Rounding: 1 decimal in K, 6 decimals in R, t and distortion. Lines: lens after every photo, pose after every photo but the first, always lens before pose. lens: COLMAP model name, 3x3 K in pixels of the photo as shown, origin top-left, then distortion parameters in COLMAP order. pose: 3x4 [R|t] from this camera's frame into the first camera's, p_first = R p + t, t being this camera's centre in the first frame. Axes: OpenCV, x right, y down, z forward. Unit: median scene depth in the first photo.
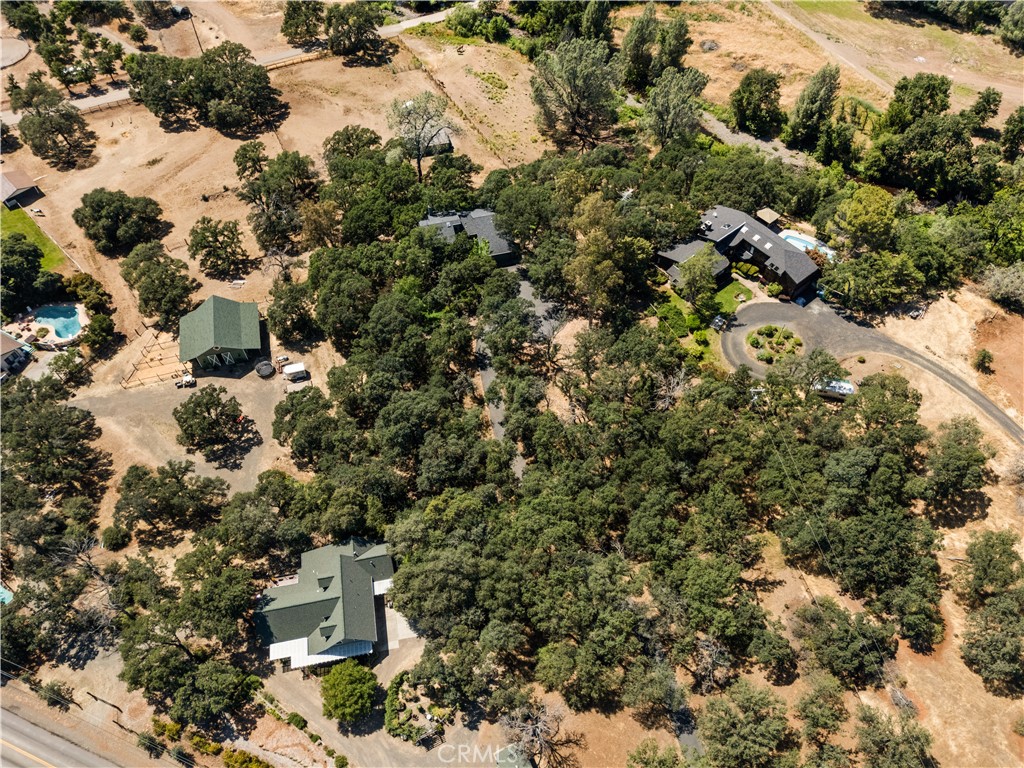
lens RADIAL K [[743.1, 0, 512.0], [0, 743.1, 384.0], [0, 0, 1]] dist [0.061643, -0.048575]
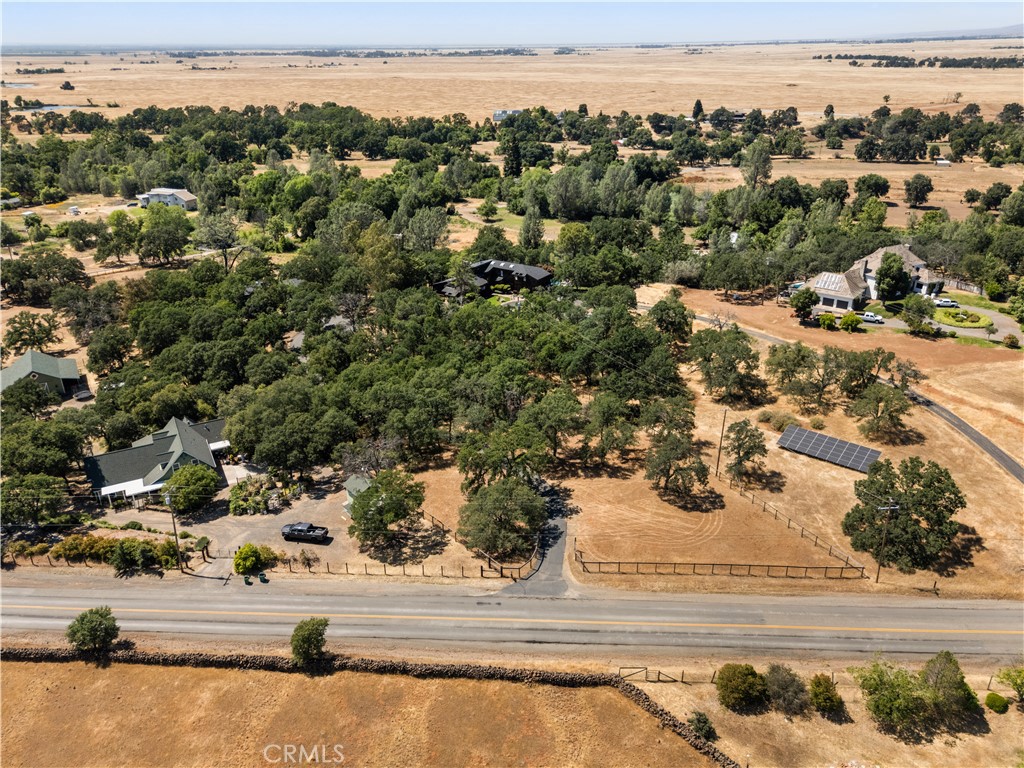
lens RADIAL K [[759.2, 0, 514.3], [0, 759.2, 380.0], [0, 0, 1]] dist [0.059170, -0.054043]
pose [[0.954865, -0.120668, 0.271427, -0.041929], [0.243311, 0.841898, -0.481671, 0.623781], [-0.170391, 0.525972, 0.833259, -0.014922]]
